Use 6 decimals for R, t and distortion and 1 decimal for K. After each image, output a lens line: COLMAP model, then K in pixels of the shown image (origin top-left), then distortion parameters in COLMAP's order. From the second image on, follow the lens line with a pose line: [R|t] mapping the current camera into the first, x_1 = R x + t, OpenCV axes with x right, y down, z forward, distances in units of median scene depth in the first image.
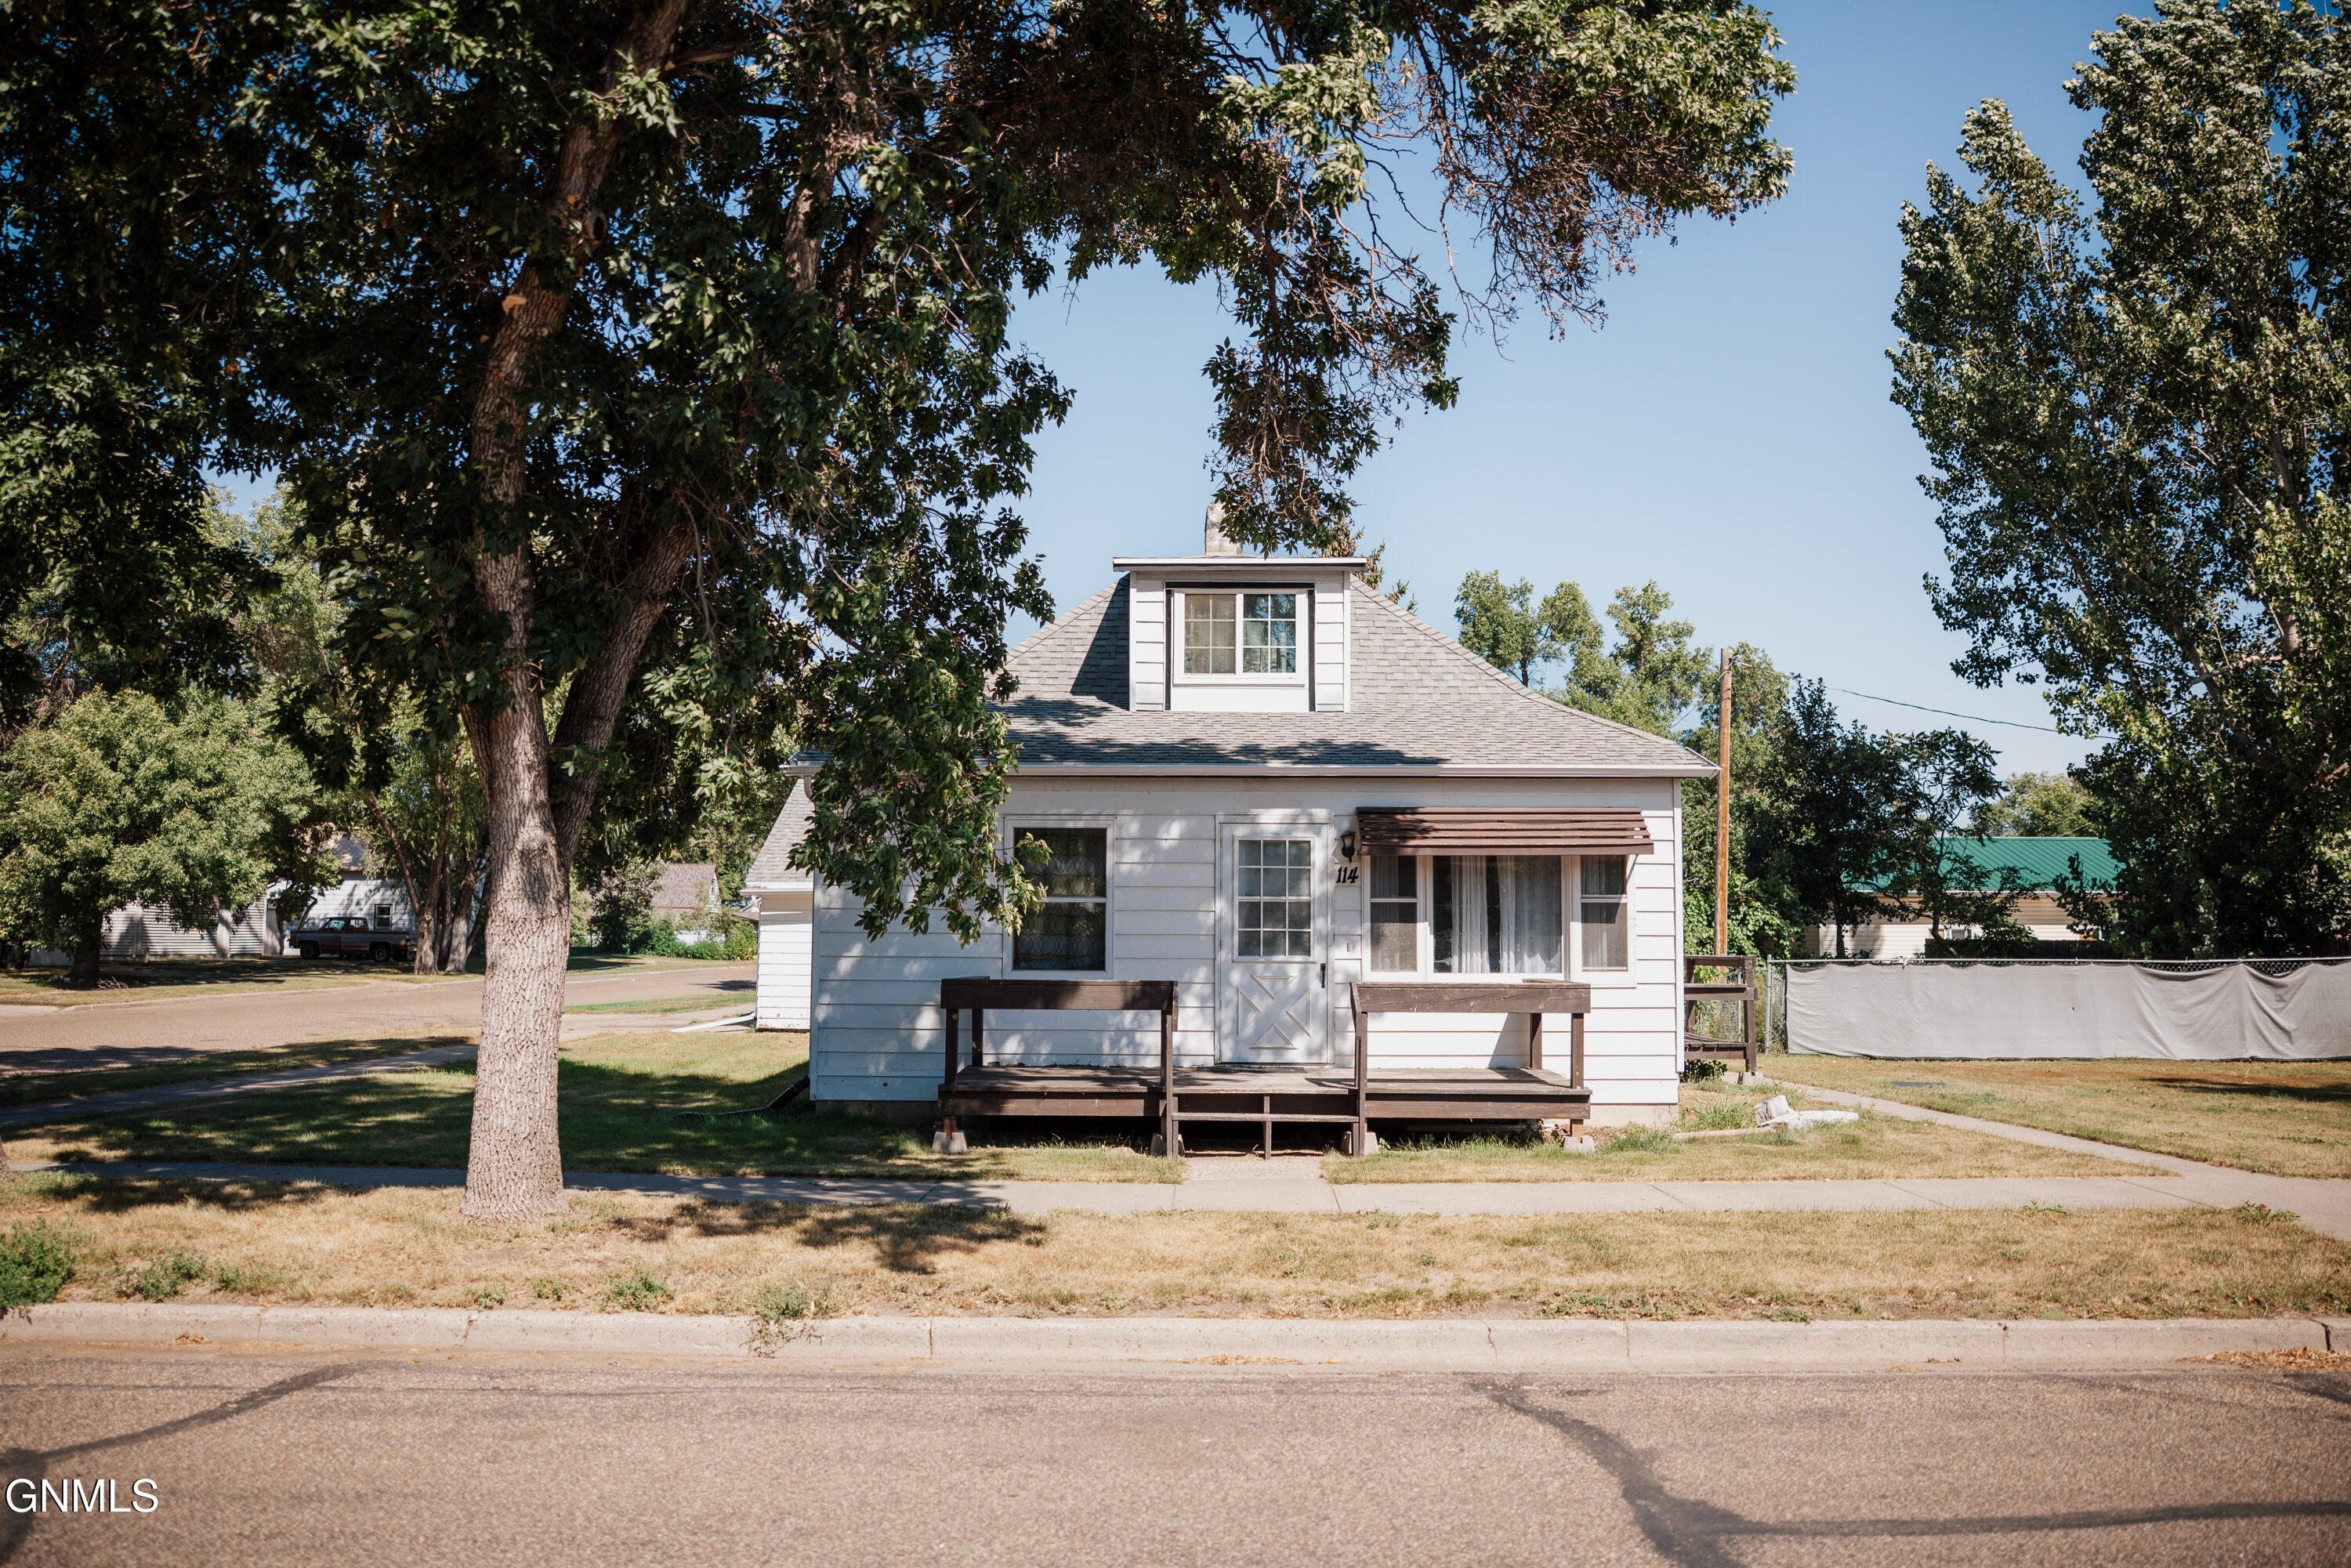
lens RADIAL K [[1879.8, 0, 1175.5], [0, 1879.8, 784.0], [0, 0, 1]] dist [-0.095773, 0.103670]
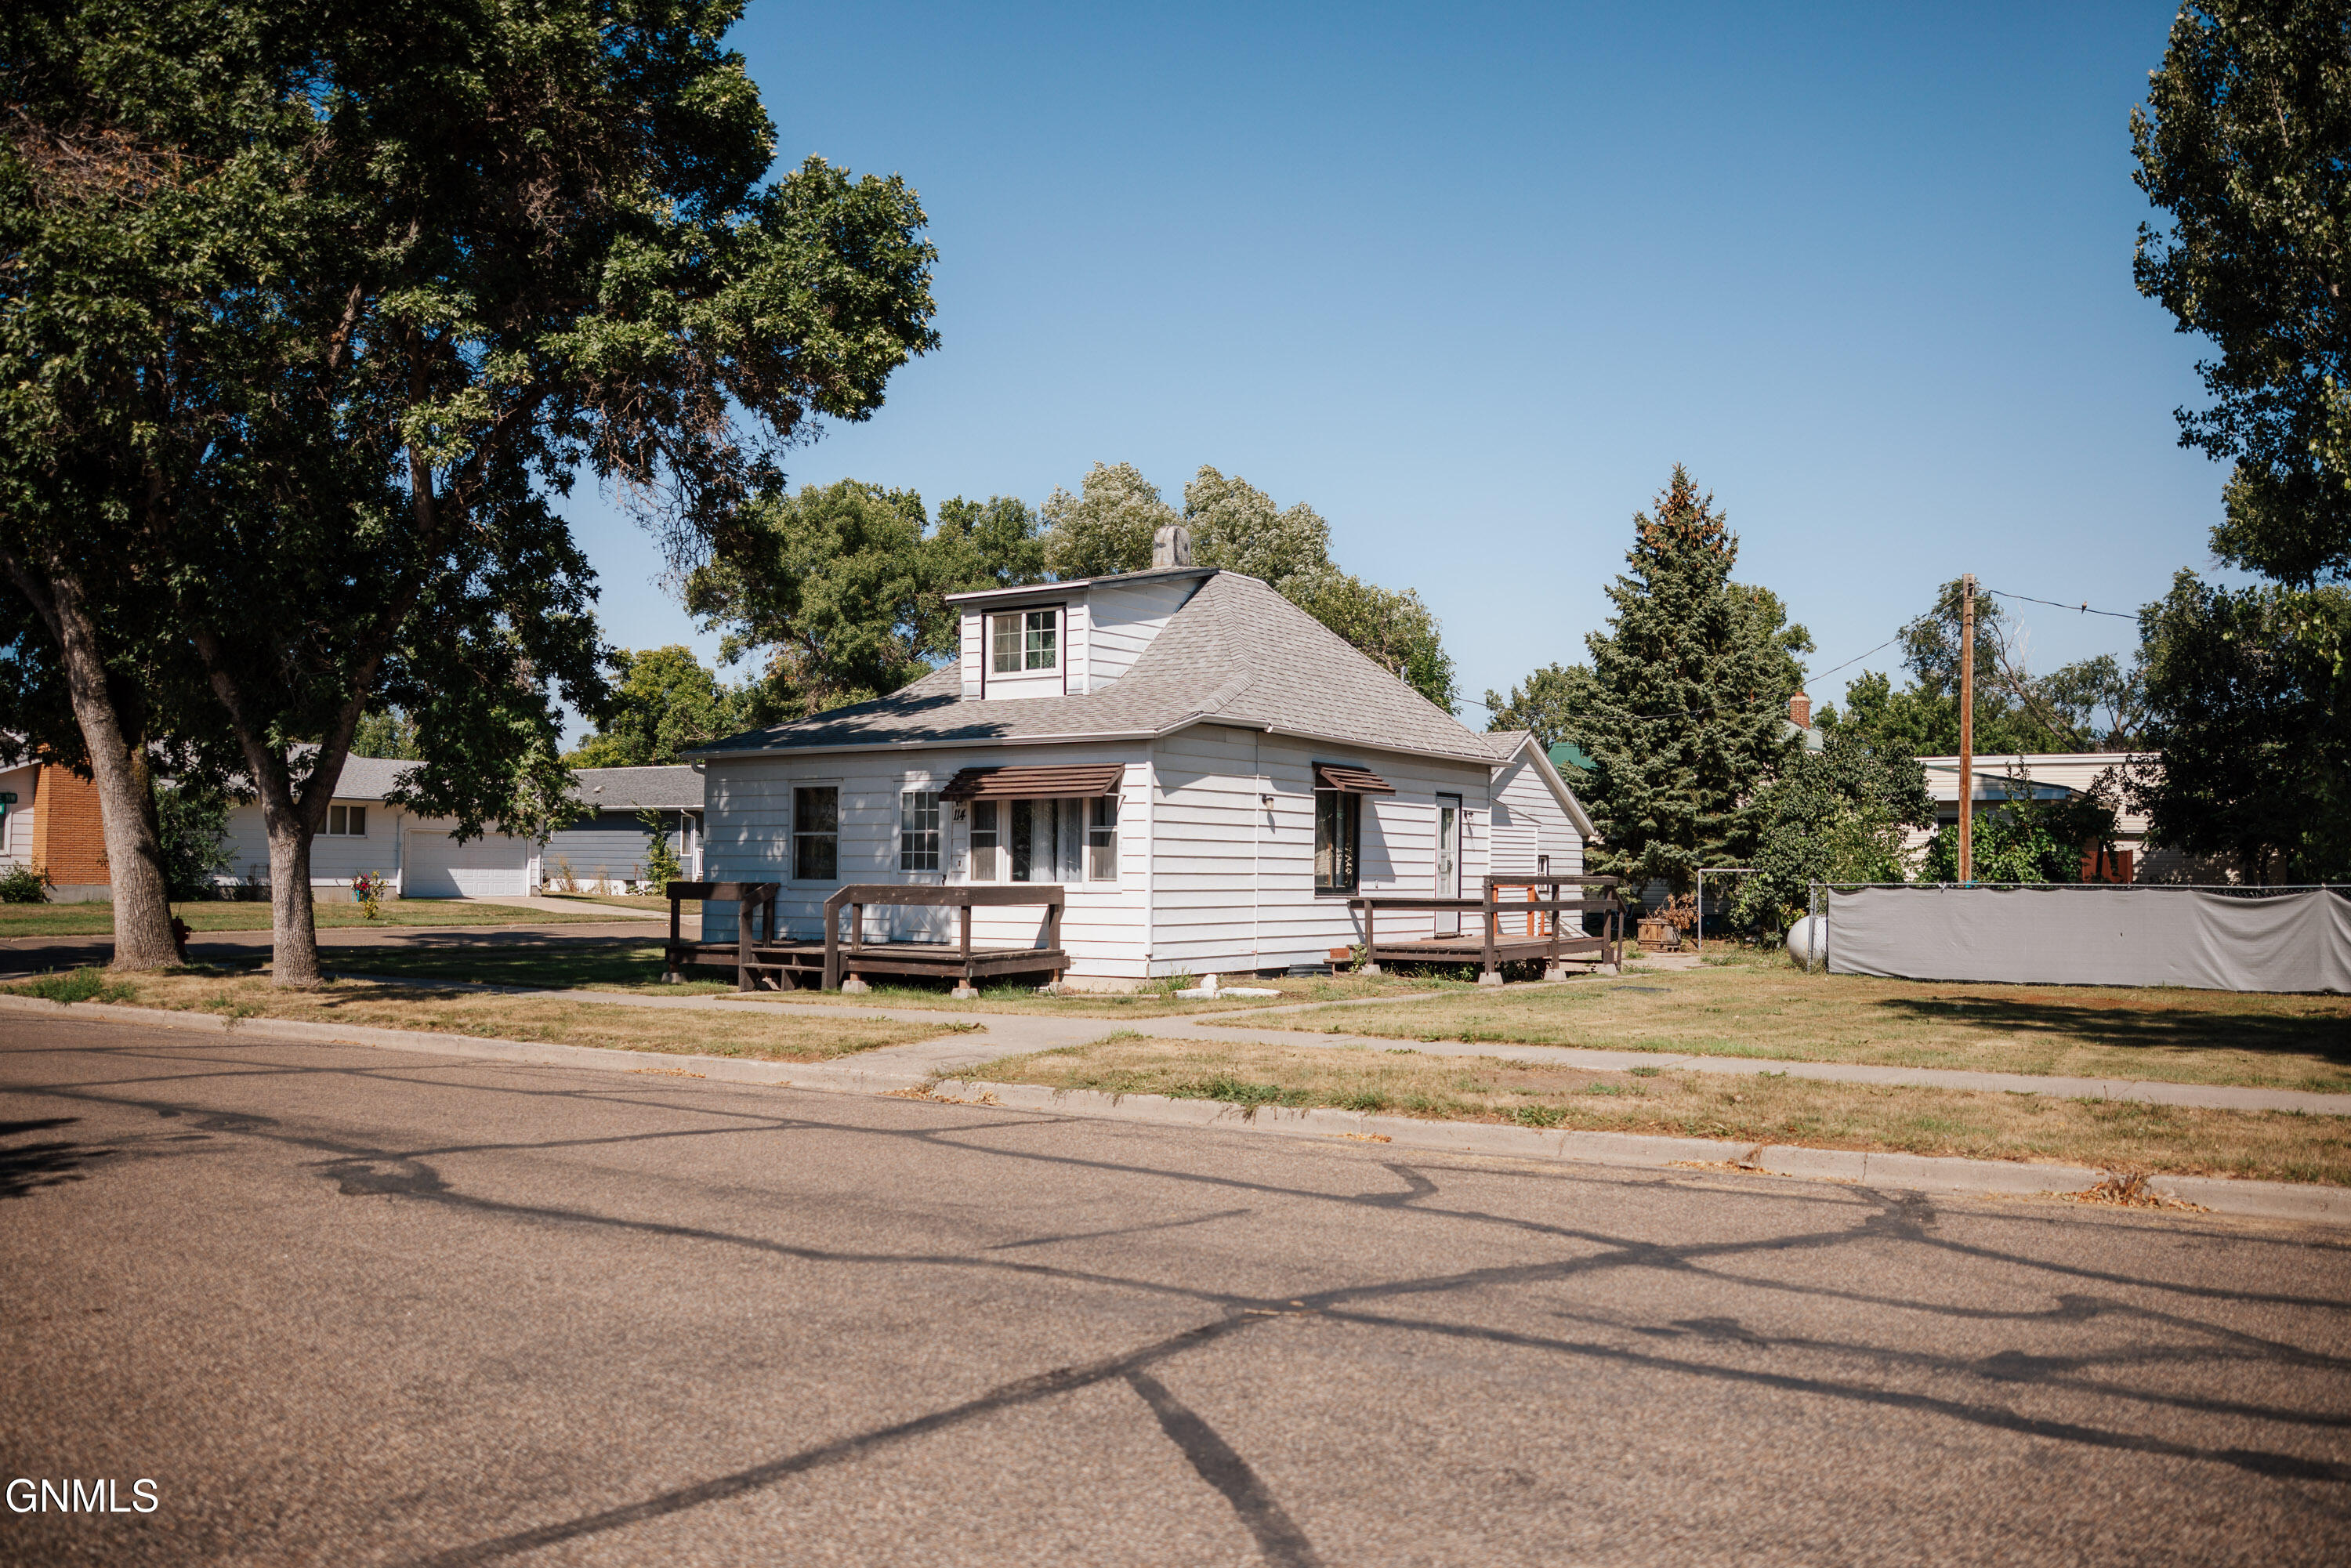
lens RADIAL K [[1905.9, 0, 1175.5], [0, 1905.9, 784.0], [0, 0, 1]] dist [-0.104282, 0.109015]
pose [[0.845842, -0.025431, -0.532828, 1.021819], [0.042814, 0.998877, 0.020292, 0.001720], [0.531713, -0.039976, 0.845980, -0.165589]]
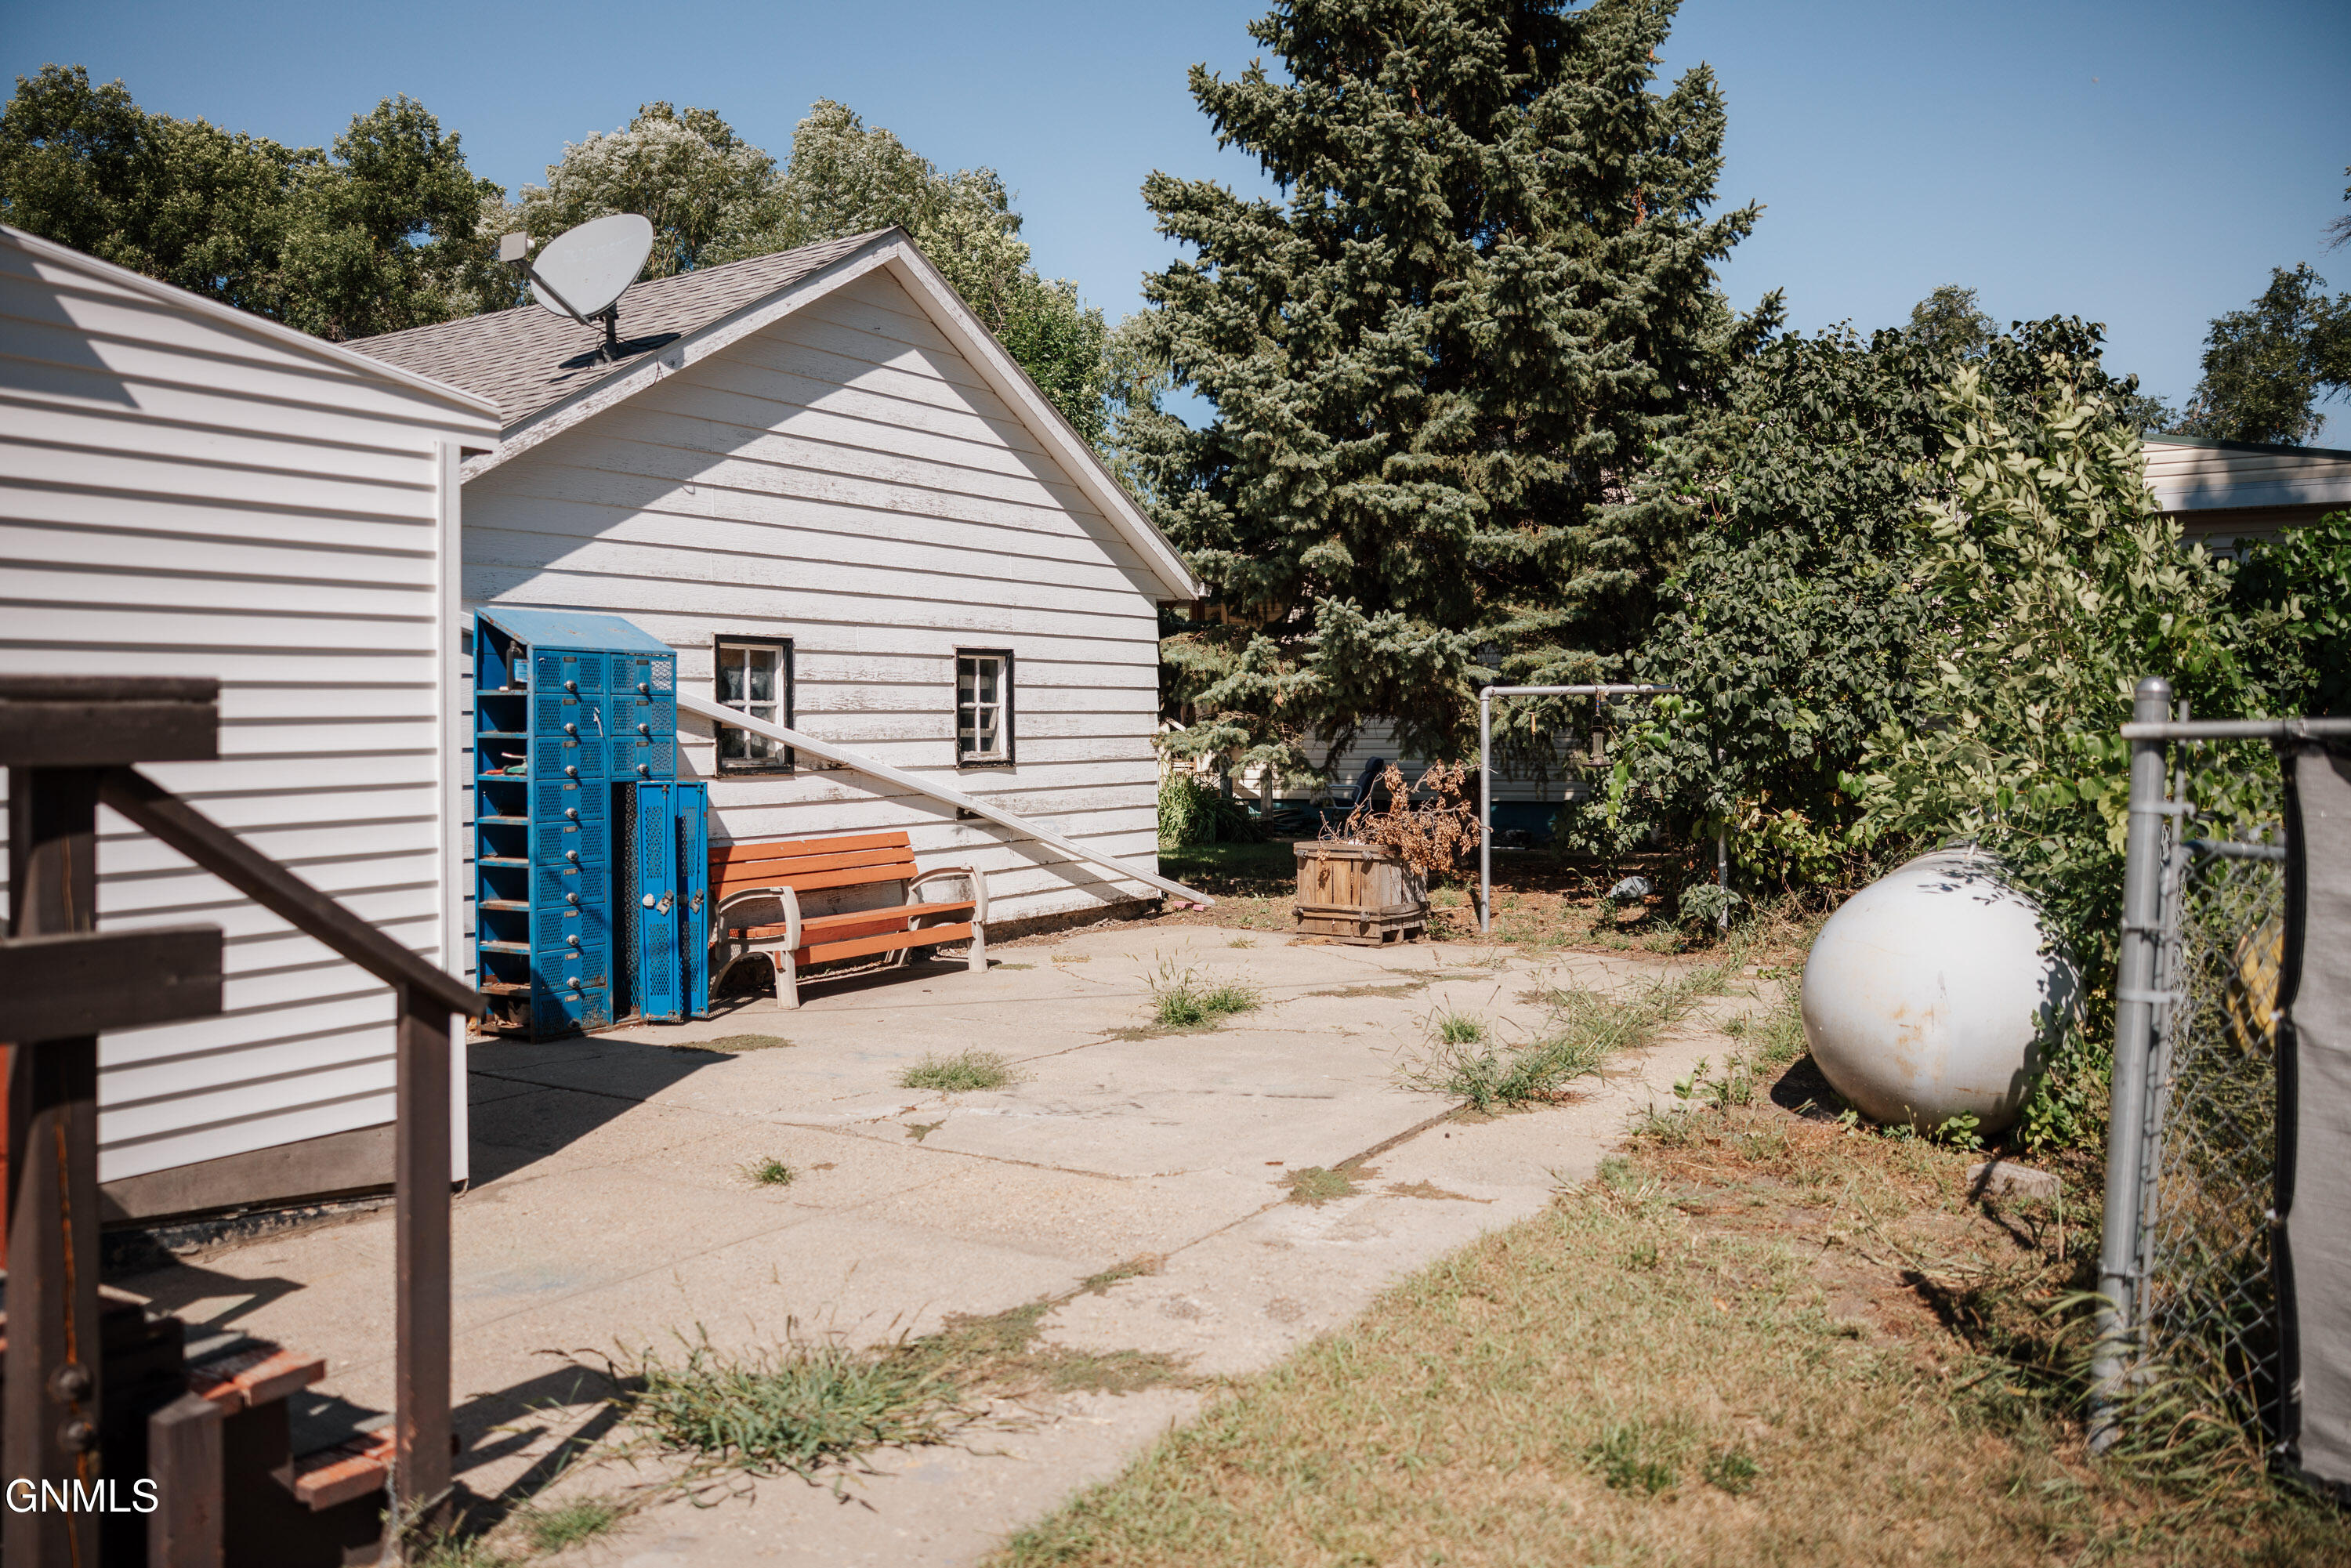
lens RADIAL K [[1912.8, 0, 1183.3], [0, 1912.8, 727.0], [0, 0, 1]] dist [-0.005579, 0.001398]
pose [[0.874738, -0.015037, -0.484362, 0.571822], [0.055918, 0.995974, 0.070065, 0.142959], [0.481358, -0.088373, 0.872058, 1.484440]]
